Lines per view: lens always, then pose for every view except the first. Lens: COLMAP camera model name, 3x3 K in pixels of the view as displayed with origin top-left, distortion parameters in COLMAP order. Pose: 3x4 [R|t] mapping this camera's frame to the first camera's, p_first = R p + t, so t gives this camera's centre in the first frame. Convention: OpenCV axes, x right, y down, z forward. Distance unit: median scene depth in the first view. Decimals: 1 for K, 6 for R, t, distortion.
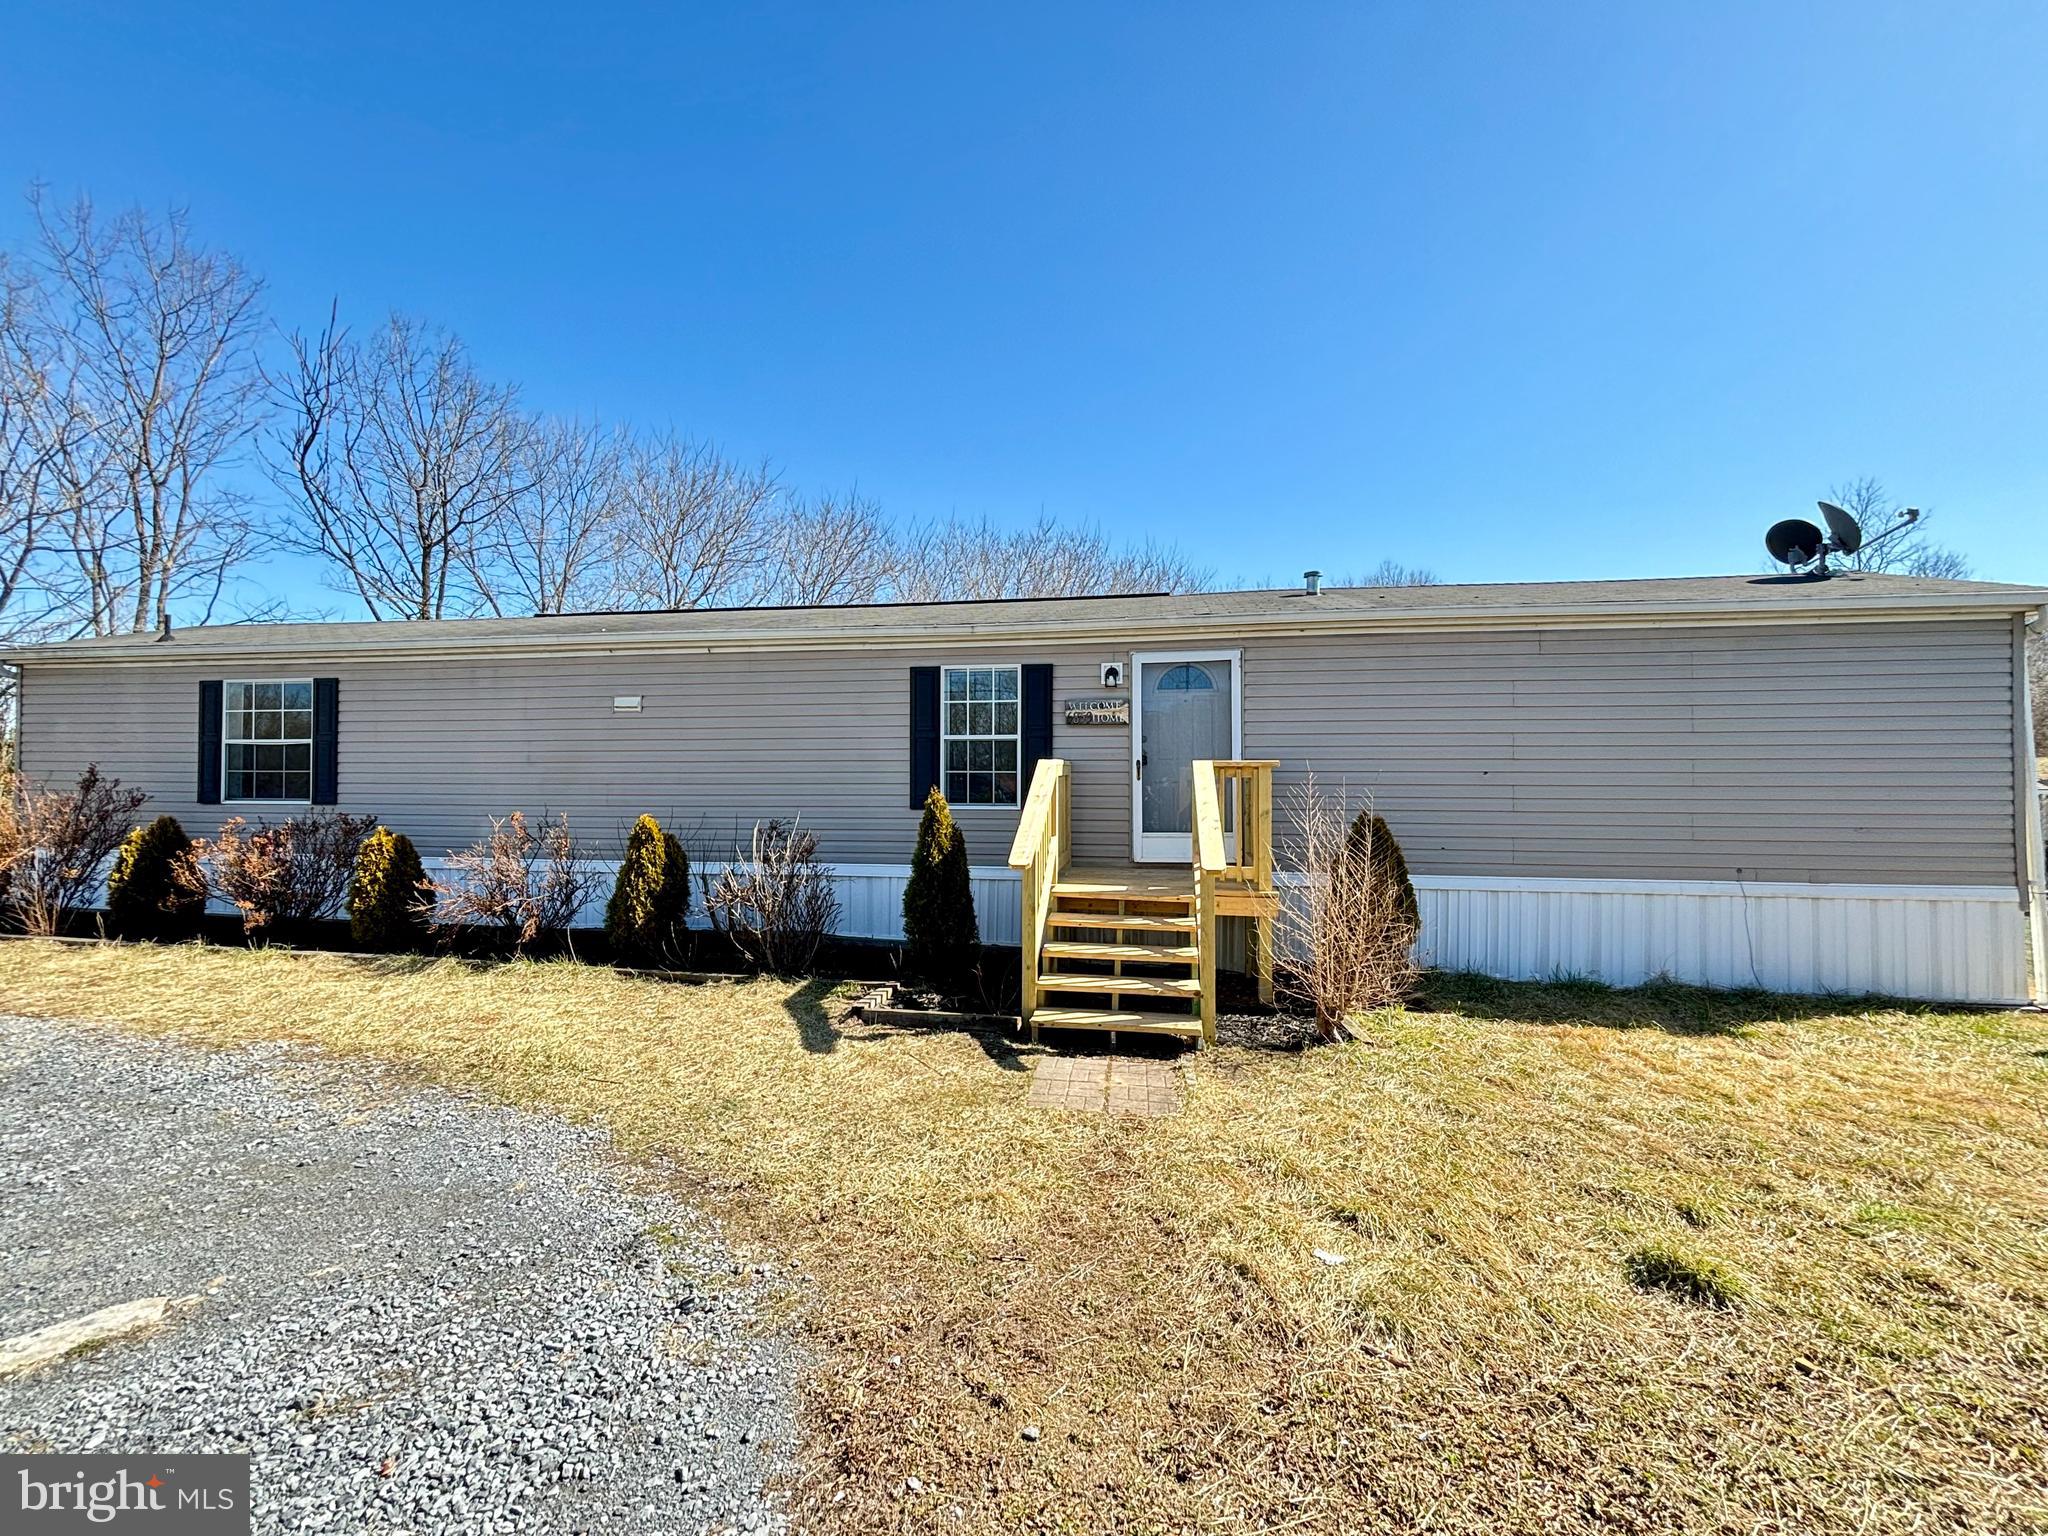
lens RADIAL K [[834.3, 0, 1028.4], [0, 834.3, 786.0], [0, 0, 1]] dist [-0.010099, 0.007684]
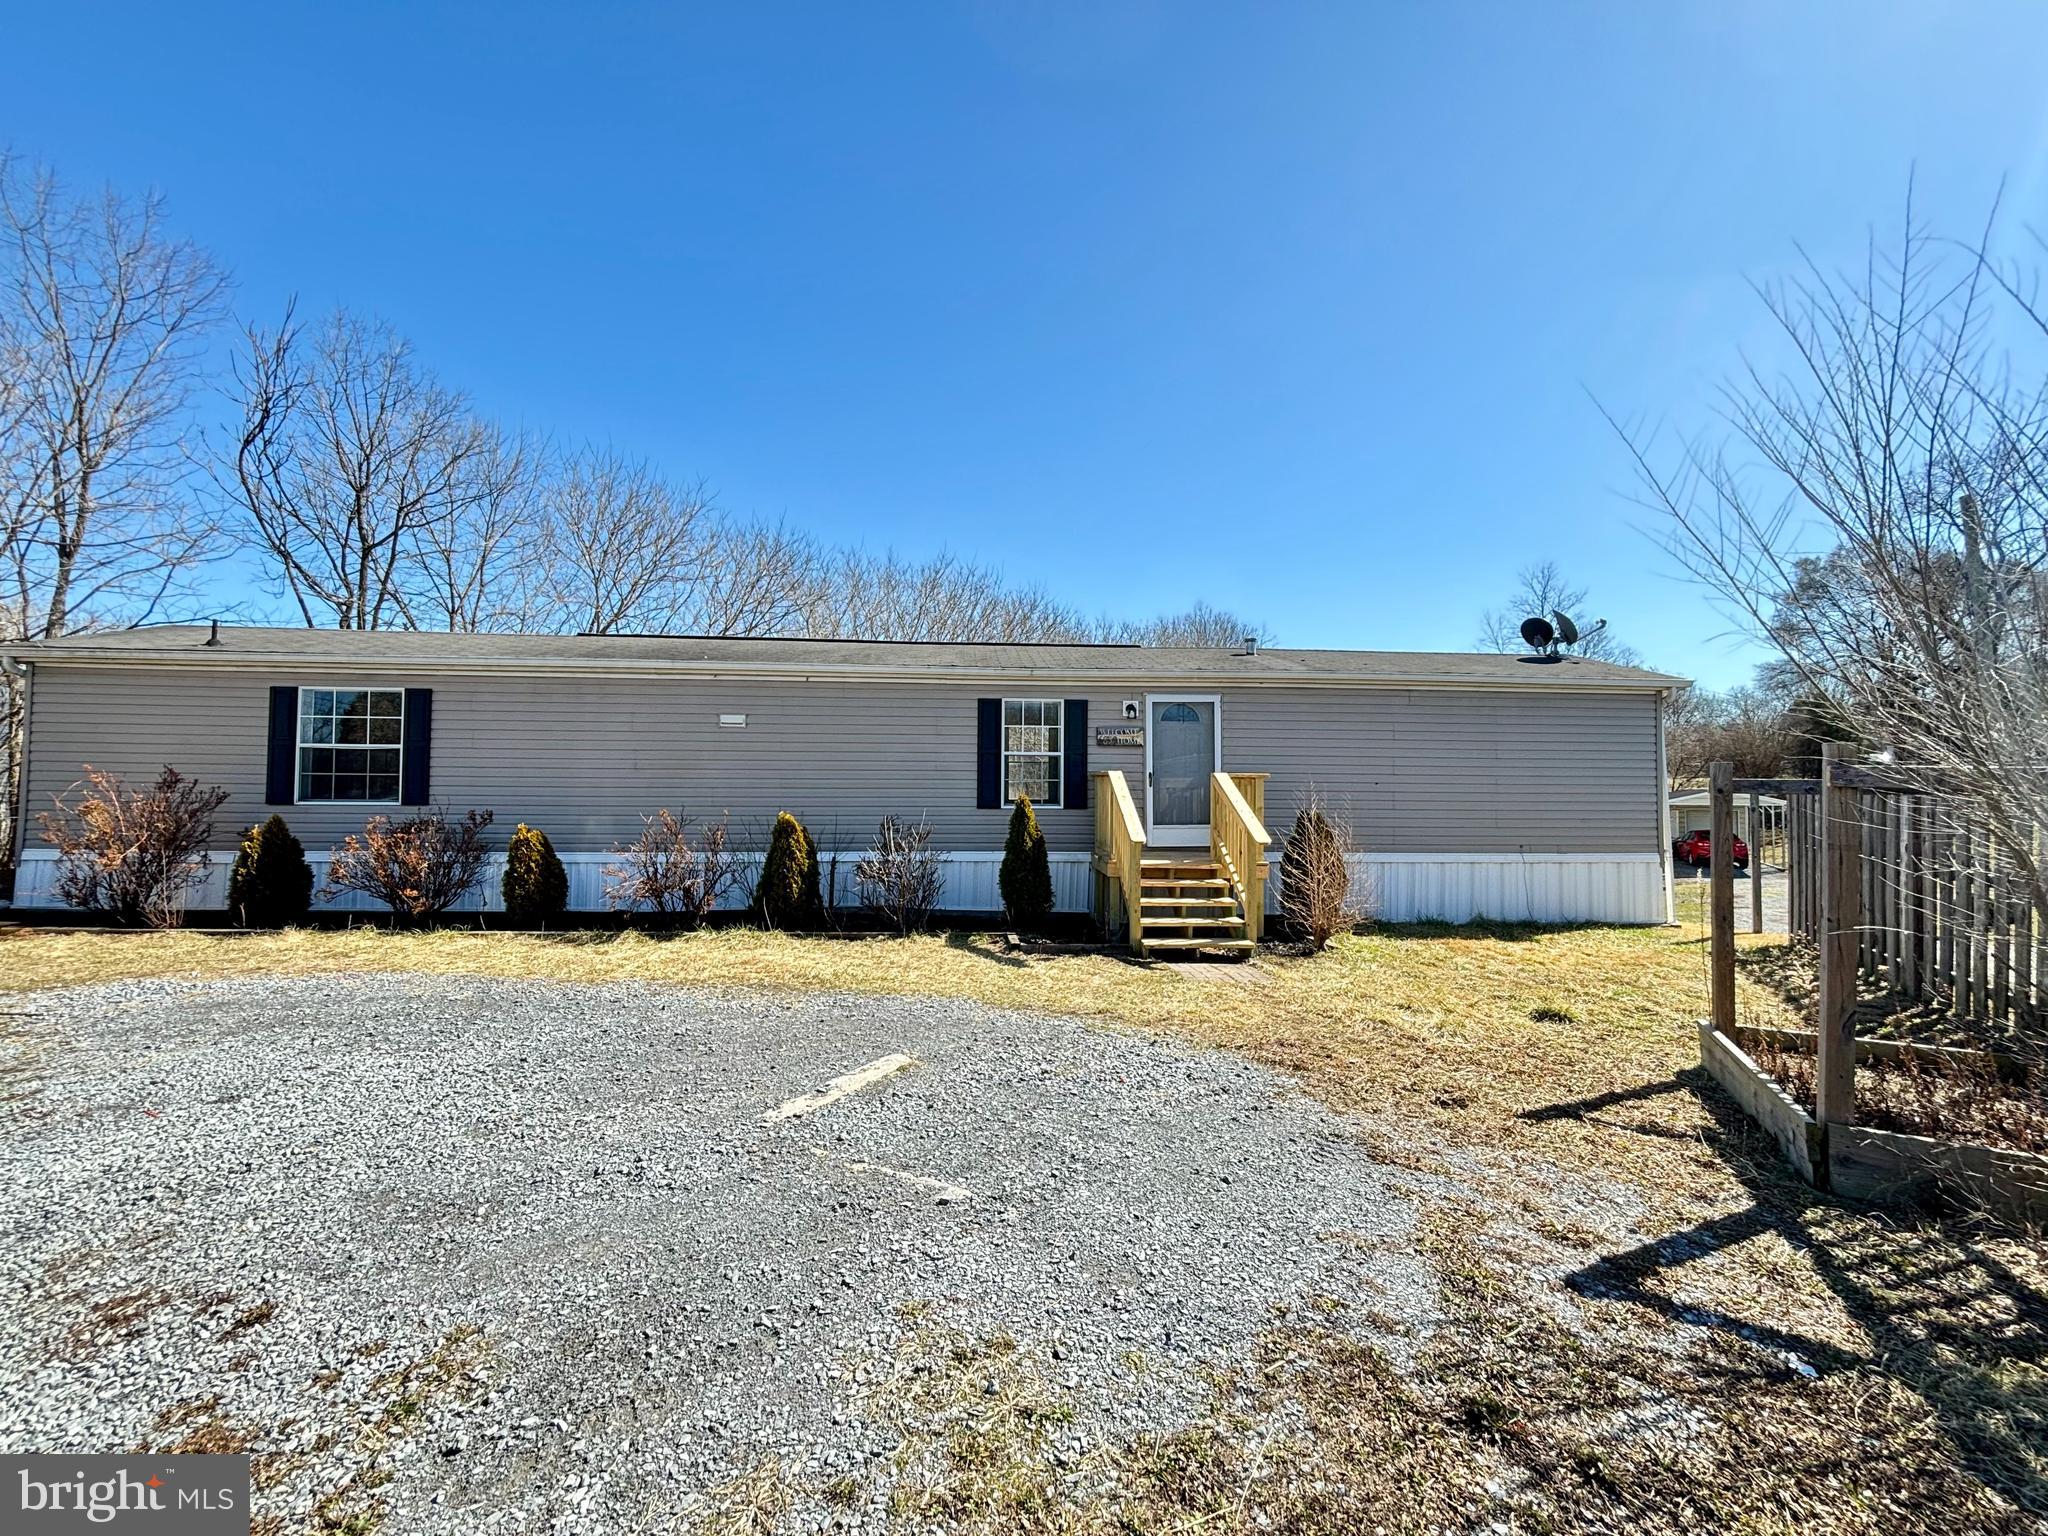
lens RADIAL K [[834.3, 0, 1028.4], [0, 834.3, 786.0], [0, 0, 1]] dist [-0.010099, 0.007684]
pose [[0.971658, 0.007144, 0.236282, -0.372073], [-0.003567, 0.999873, -0.015559, 0.012957], [-0.236363, 0.014275, 0.971560, -0.274216]]
